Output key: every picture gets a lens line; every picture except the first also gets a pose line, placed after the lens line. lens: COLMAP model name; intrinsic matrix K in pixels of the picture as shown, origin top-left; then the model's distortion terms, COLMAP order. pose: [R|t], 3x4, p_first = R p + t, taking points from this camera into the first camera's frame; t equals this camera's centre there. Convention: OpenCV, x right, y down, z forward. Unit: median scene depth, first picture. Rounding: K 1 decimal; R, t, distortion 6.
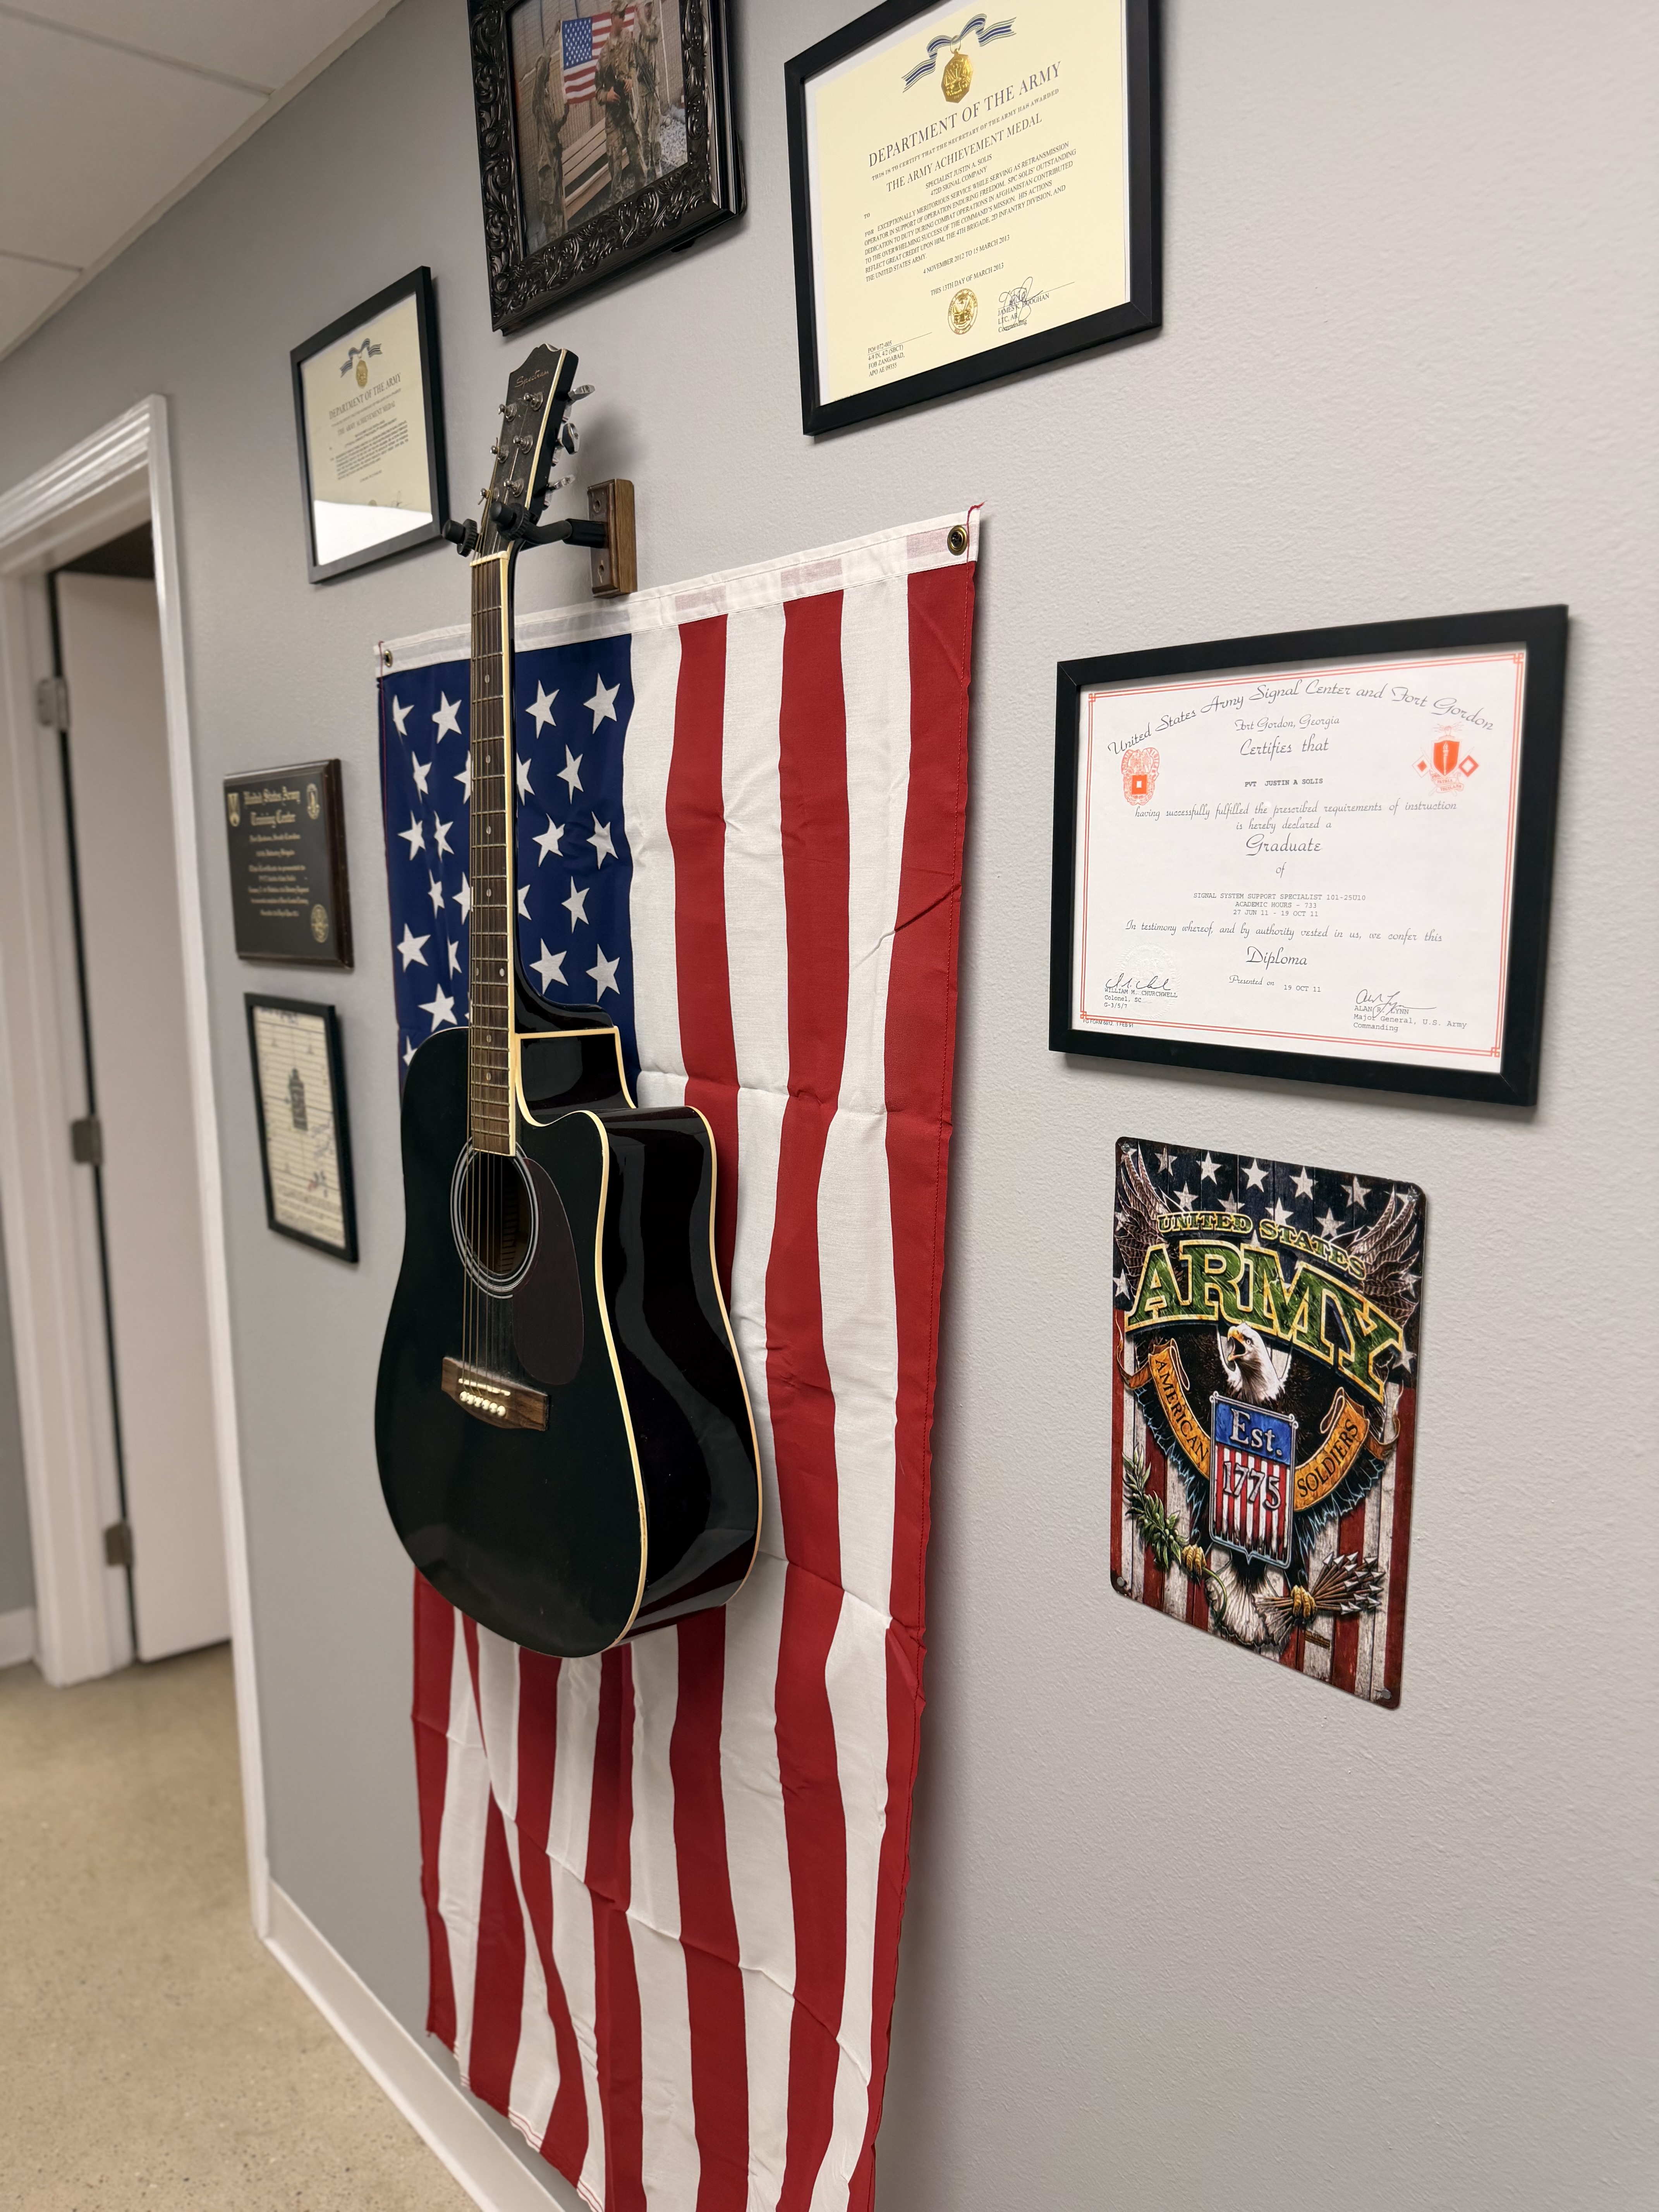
lens RADIAL K [[1551.4, 0, 829.5], [0, 1551.4, 1106.0], [0, 0, 1]] dist [0.098556, -0.140993]
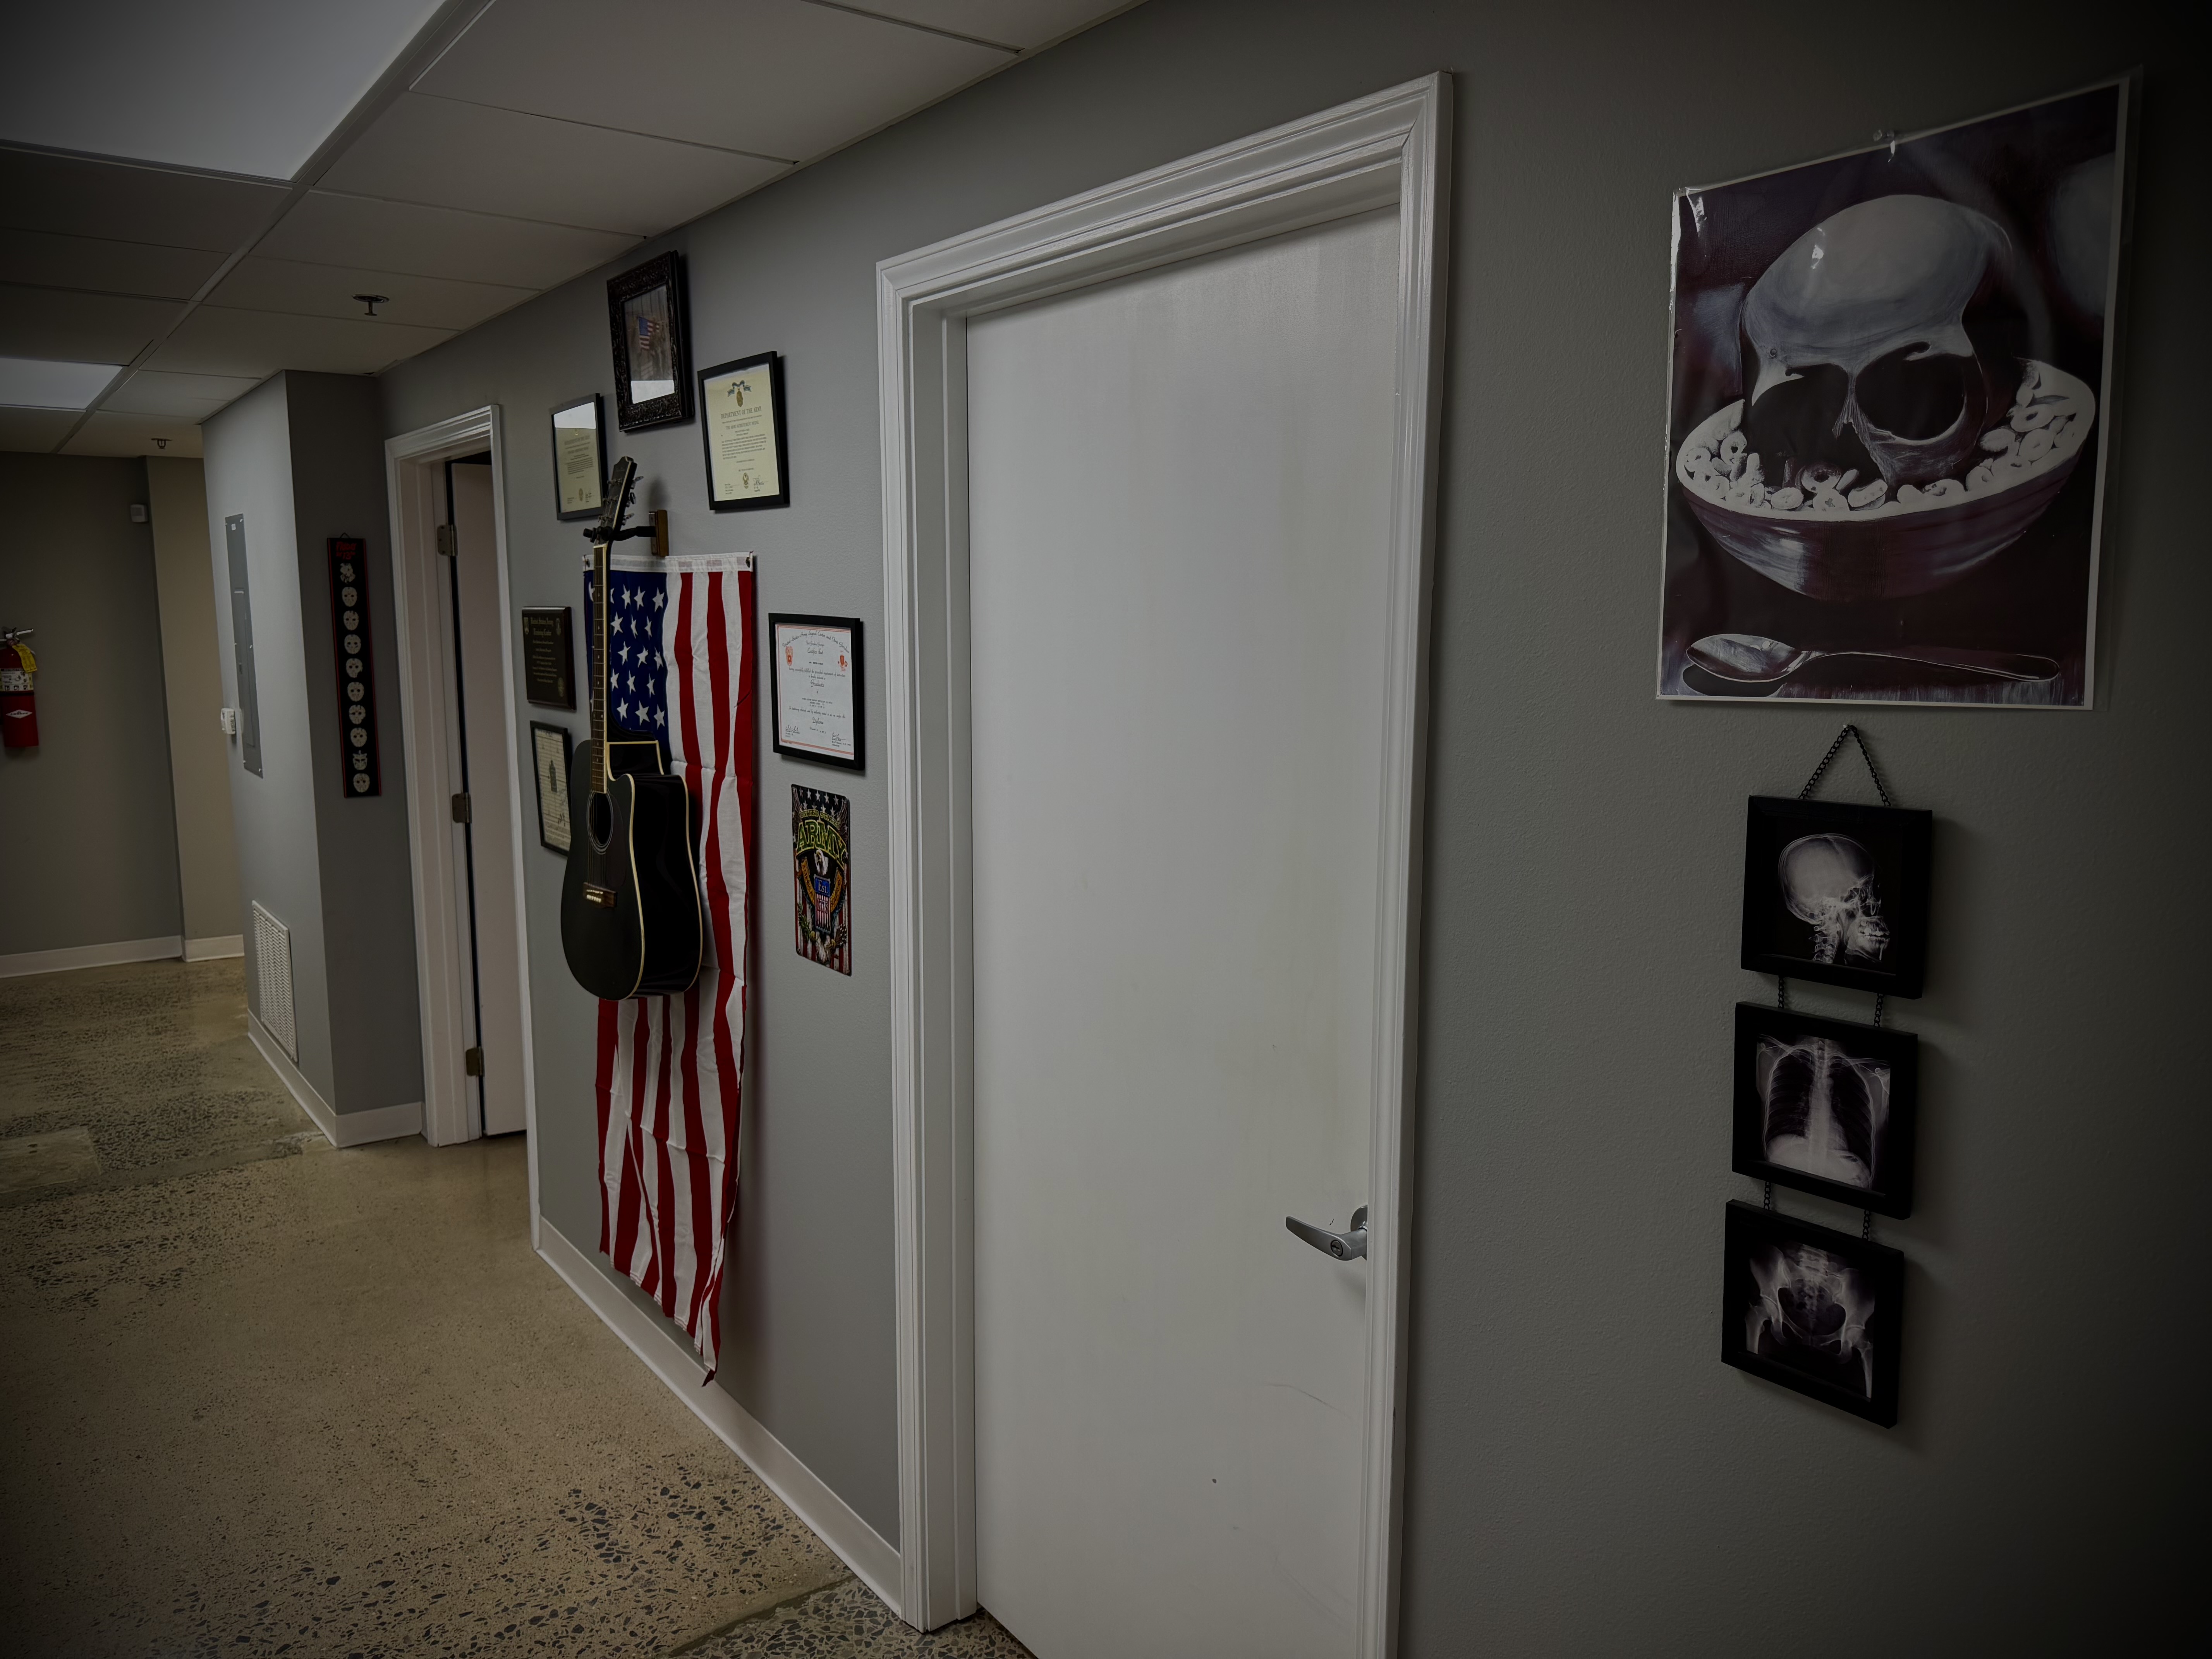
lens RADIAL K [[1554.0, 0, 1106.0], [0, 1554.0, 829.5], [0, 0, 1]] dist [0.166605, -0.355017]
pose [[0.996477, 0.026053, -0.079721, 0.750822], [-0.026322, 0.999651, -0.002321, 0.071948], [0.079633, 0.004412, 0.996814, -1.336779]]
